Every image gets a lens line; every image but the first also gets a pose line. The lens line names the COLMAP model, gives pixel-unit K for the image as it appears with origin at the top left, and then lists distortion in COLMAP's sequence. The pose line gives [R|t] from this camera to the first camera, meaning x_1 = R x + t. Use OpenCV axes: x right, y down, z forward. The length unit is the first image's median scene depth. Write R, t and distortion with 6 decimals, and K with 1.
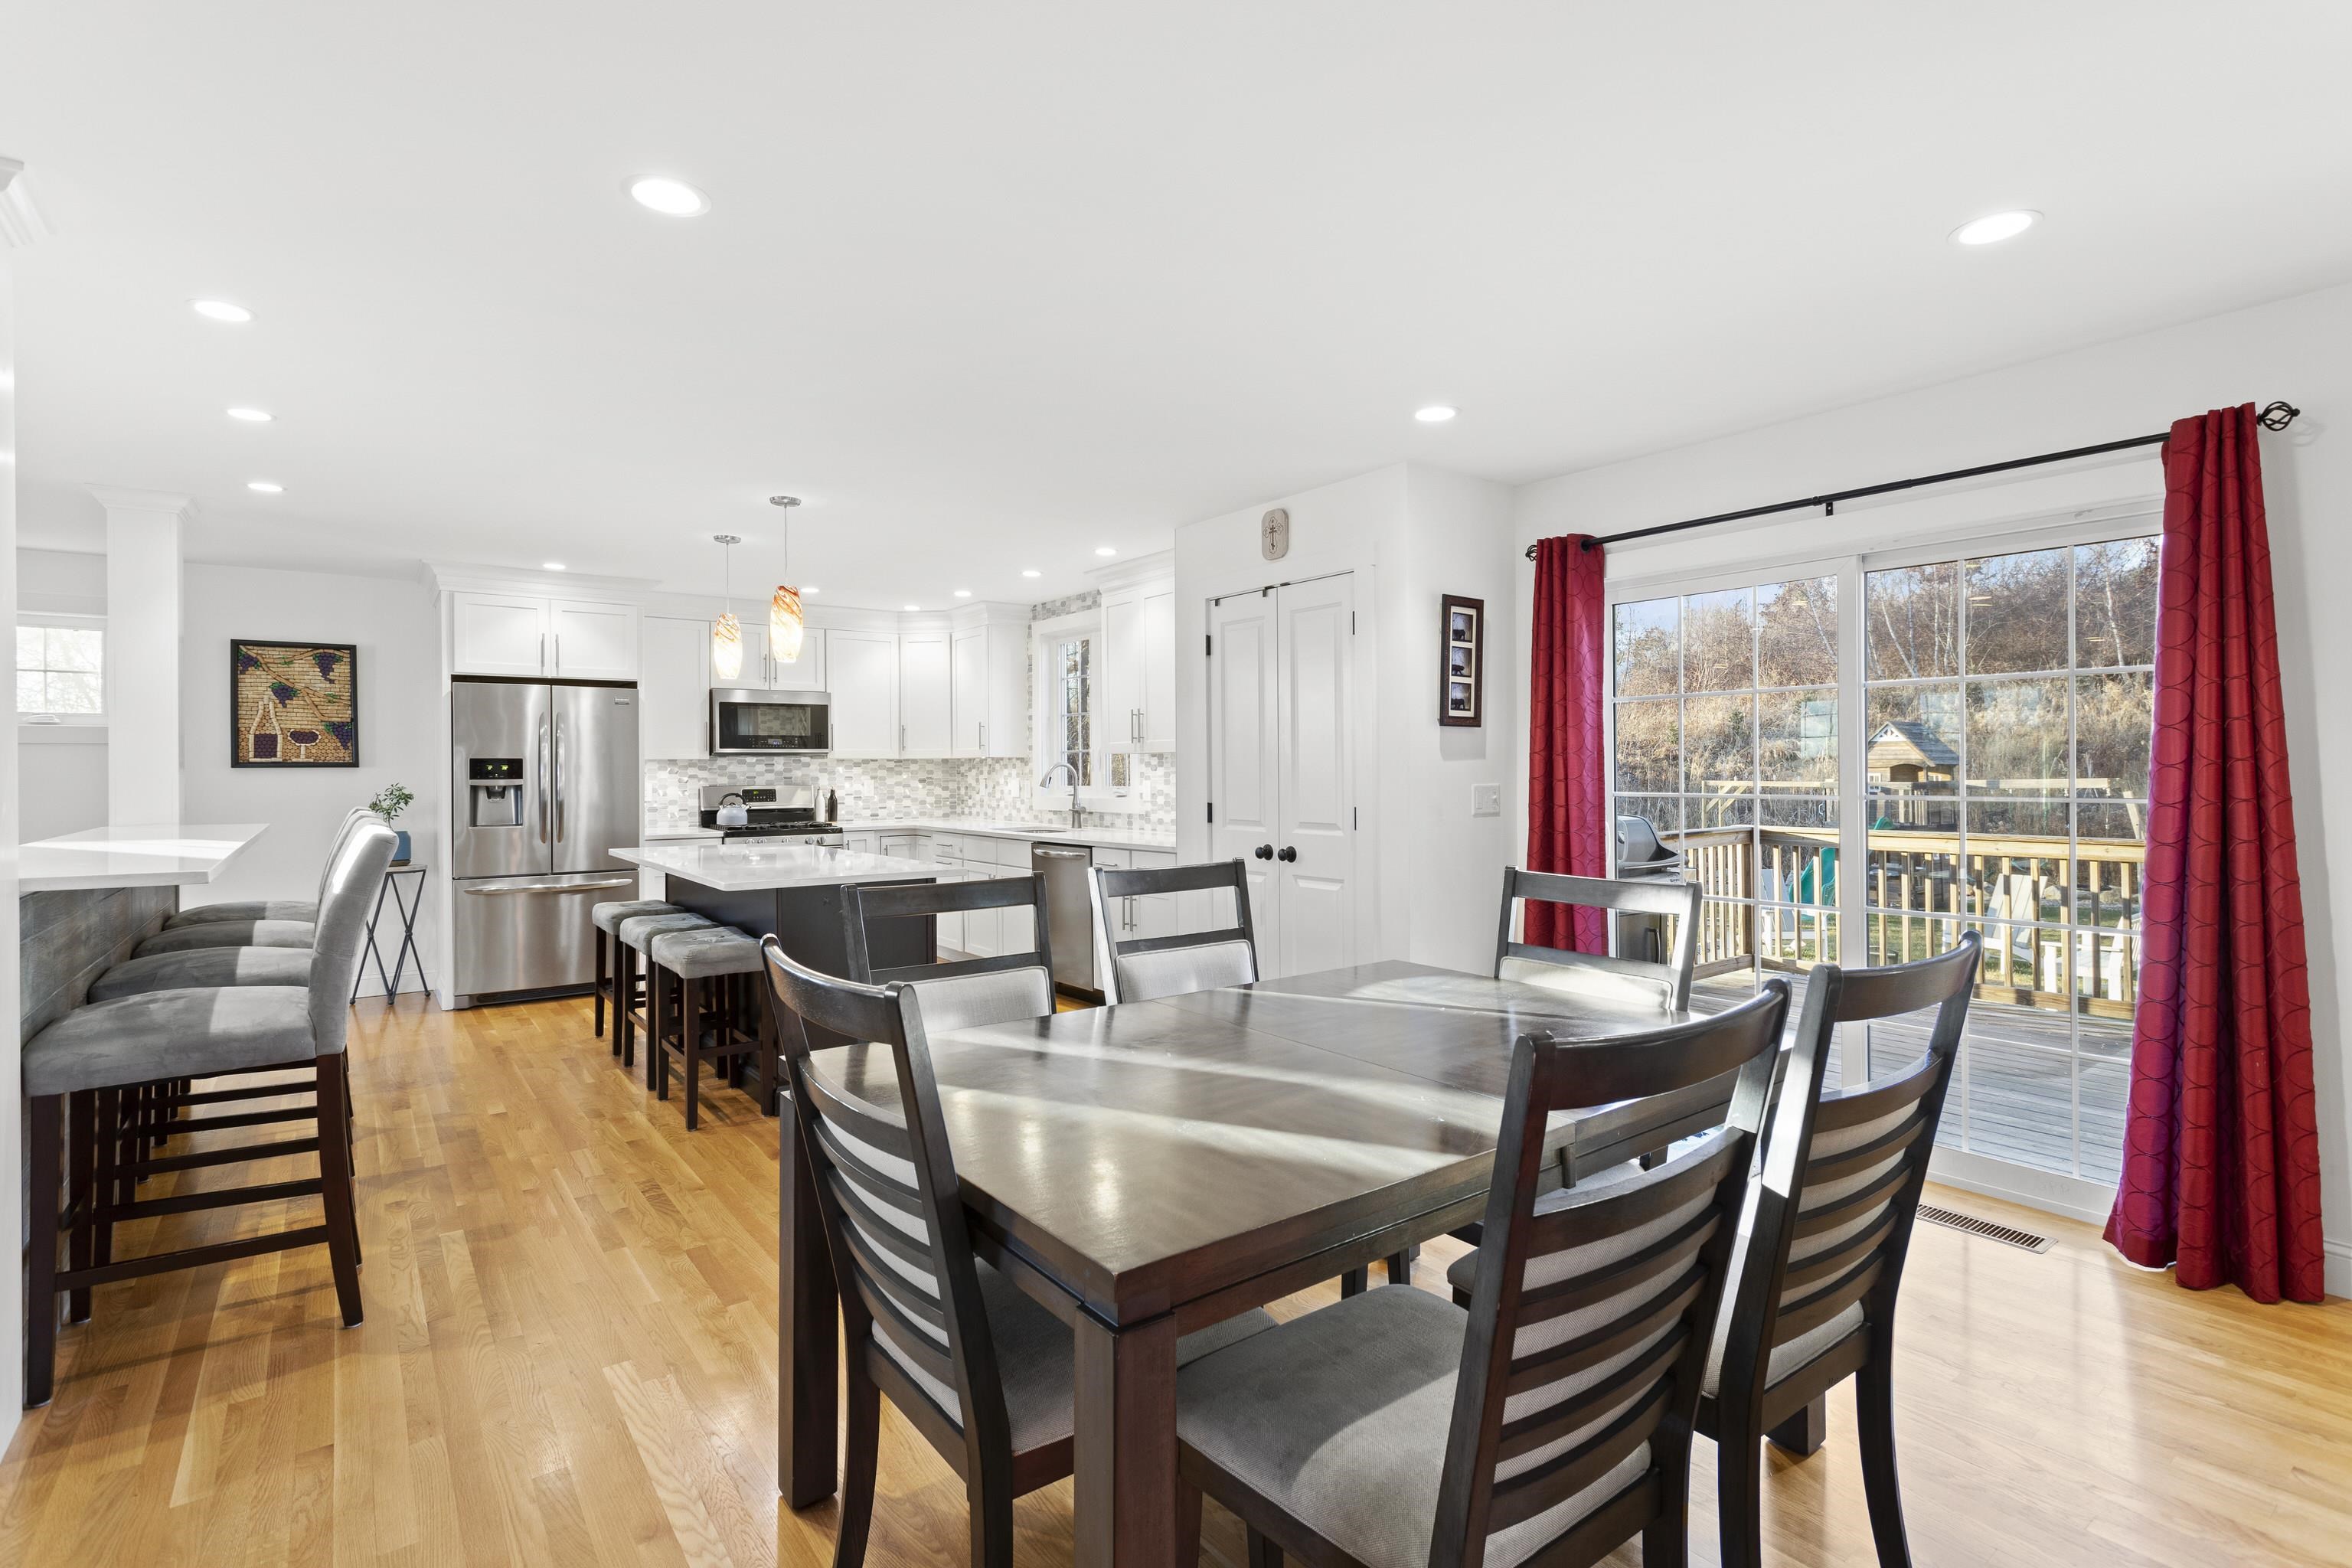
lens RADIAL K [[1115.7, 0, 1174.7], [0, 1115.7, 770.0], [0, 0, 1]] dist [0.001152, 0.001364]
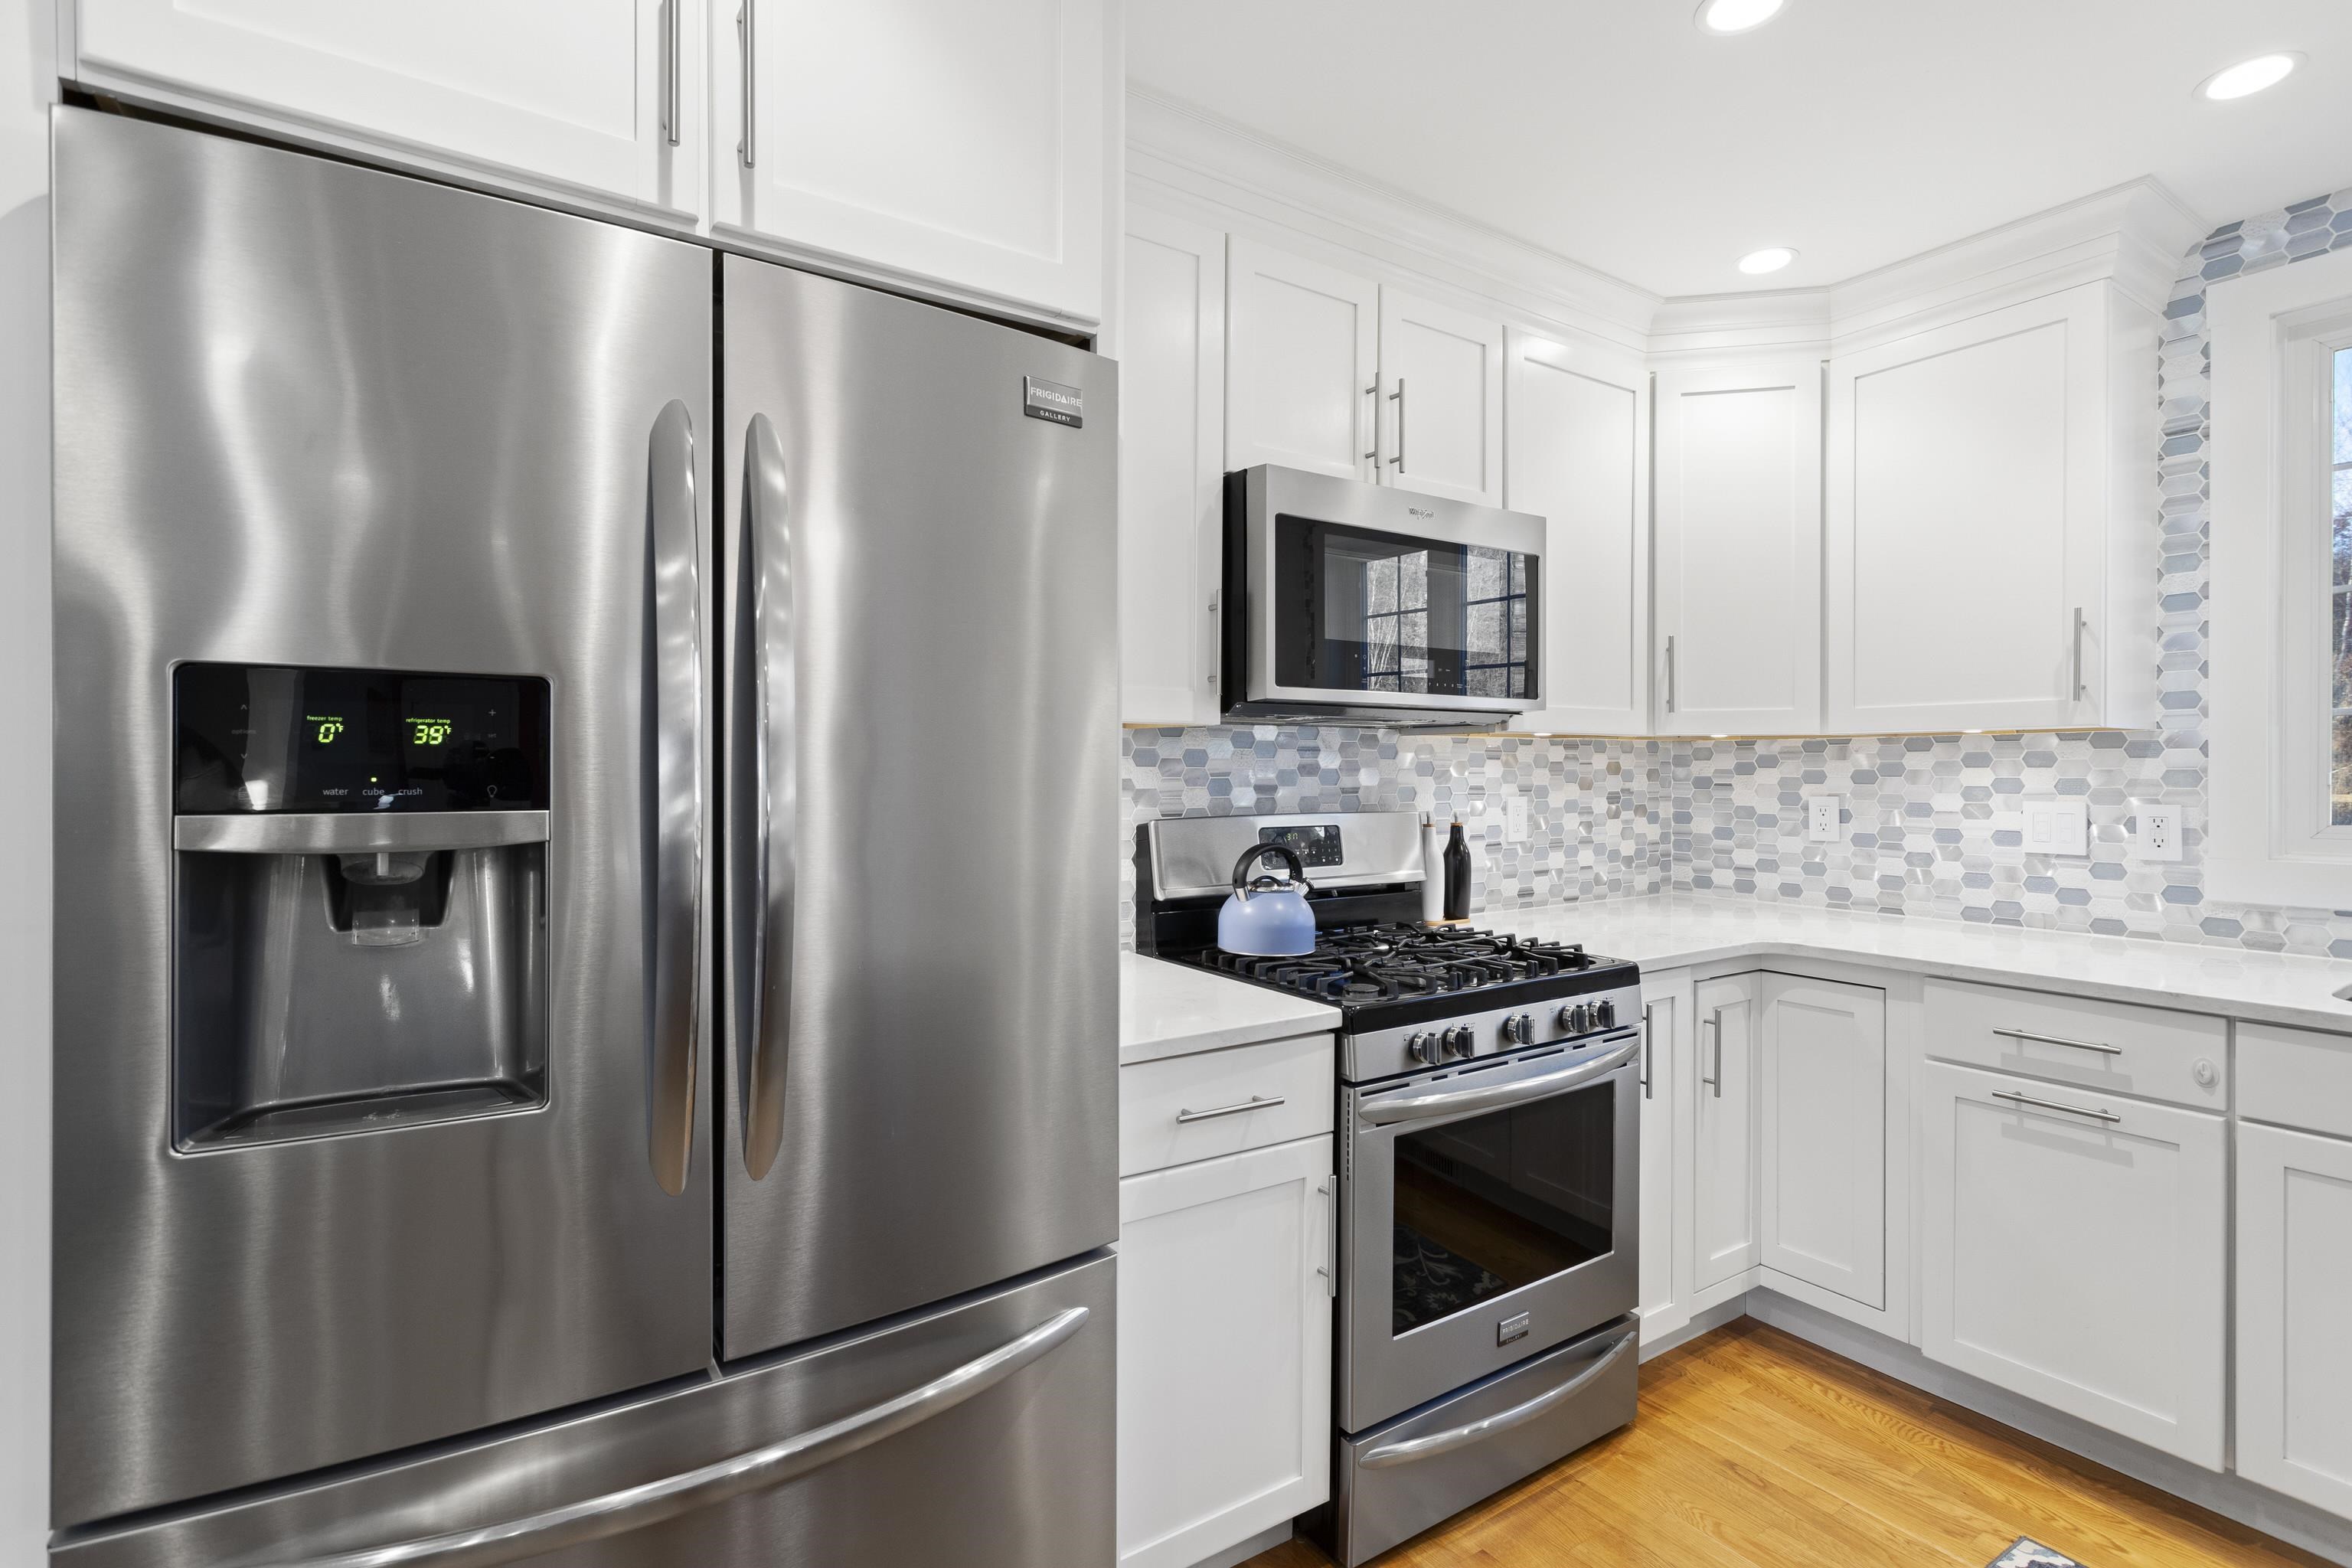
lens RADIAL K [[1115.7, 0, 1177.4], [0, 1115.7, 776.6], [0, 0, 1]] dist [0.001152, 0.001364]
pose [[0.998704, 0.006655, -0.050458, -0.443823], [-0.006461, 0.999971, 0.004008, 0.002353], [0.050483, -0.003677, 0.998718, 0.771720]]
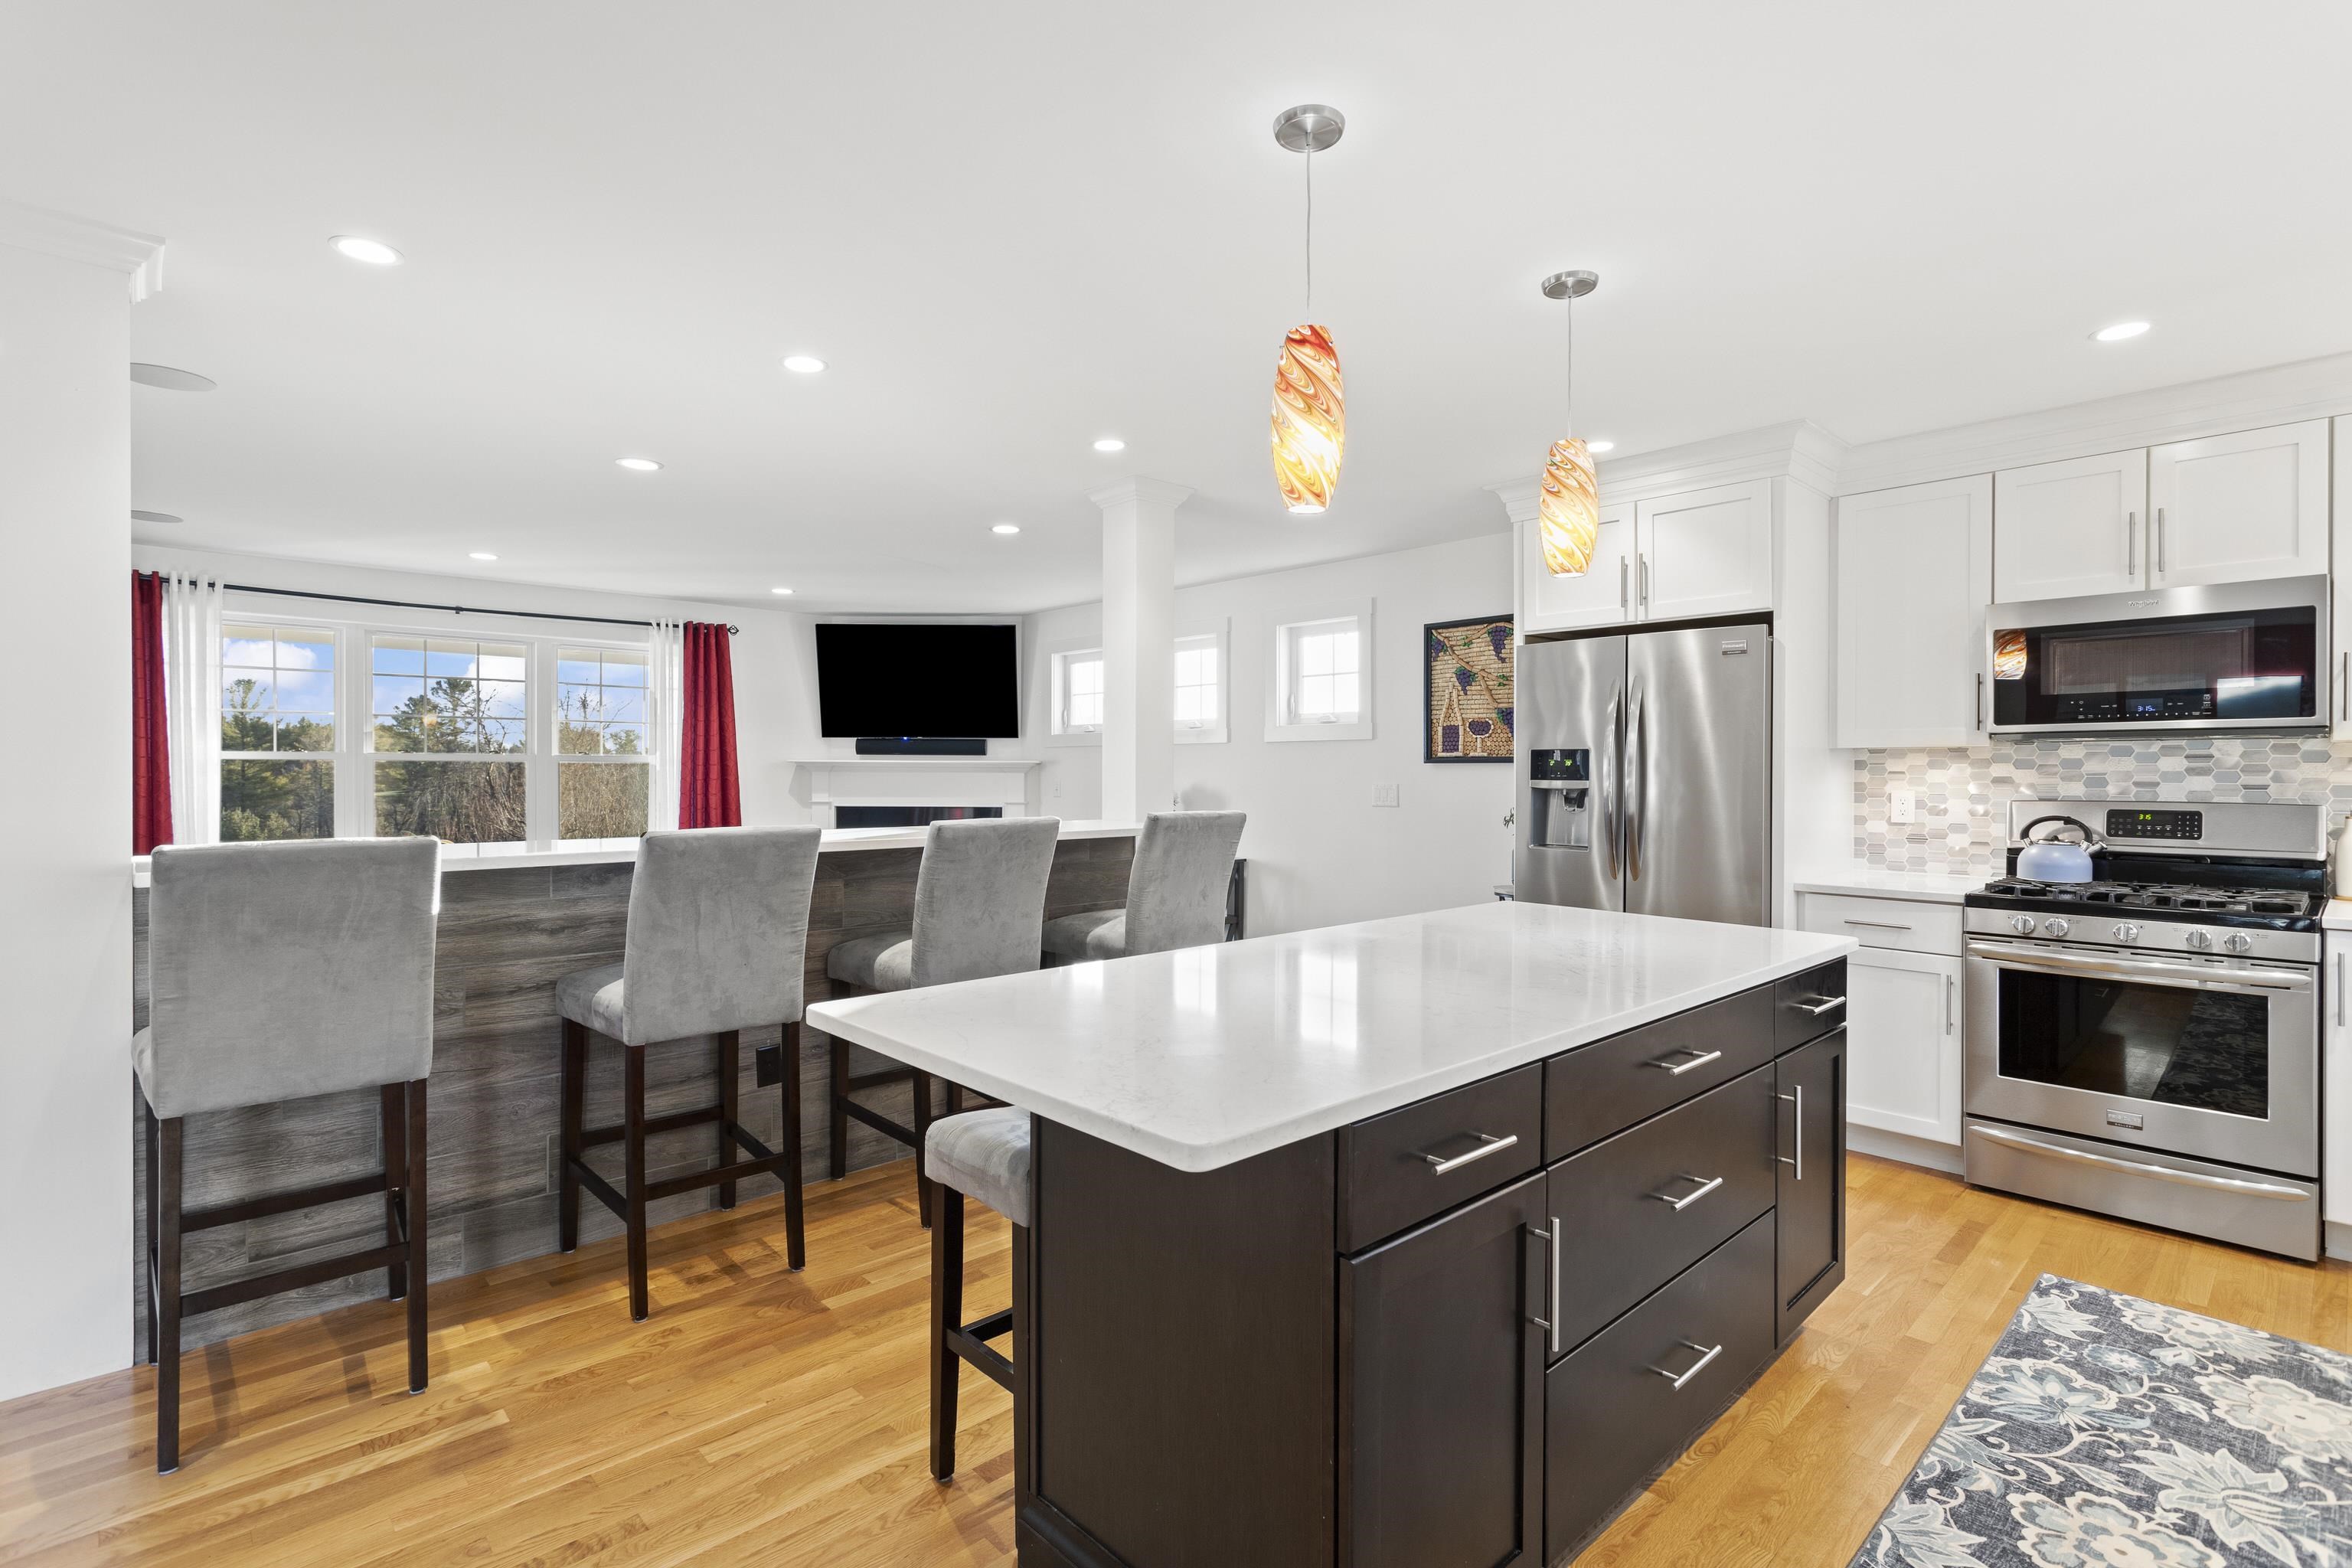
lens RADIAL K [[1115.7, 0, 1172.5], [0, 1115.7, 778.4], [0, 0, 1]] dist [0.001152, 0.001364]
pose [[0.109944, 0.013520, -0.993846, 0.046809], [-0.002610, 0.999908, 0.013314, -0.001111], [0.993934, 0.001130, 0.109969, 0.619691]]
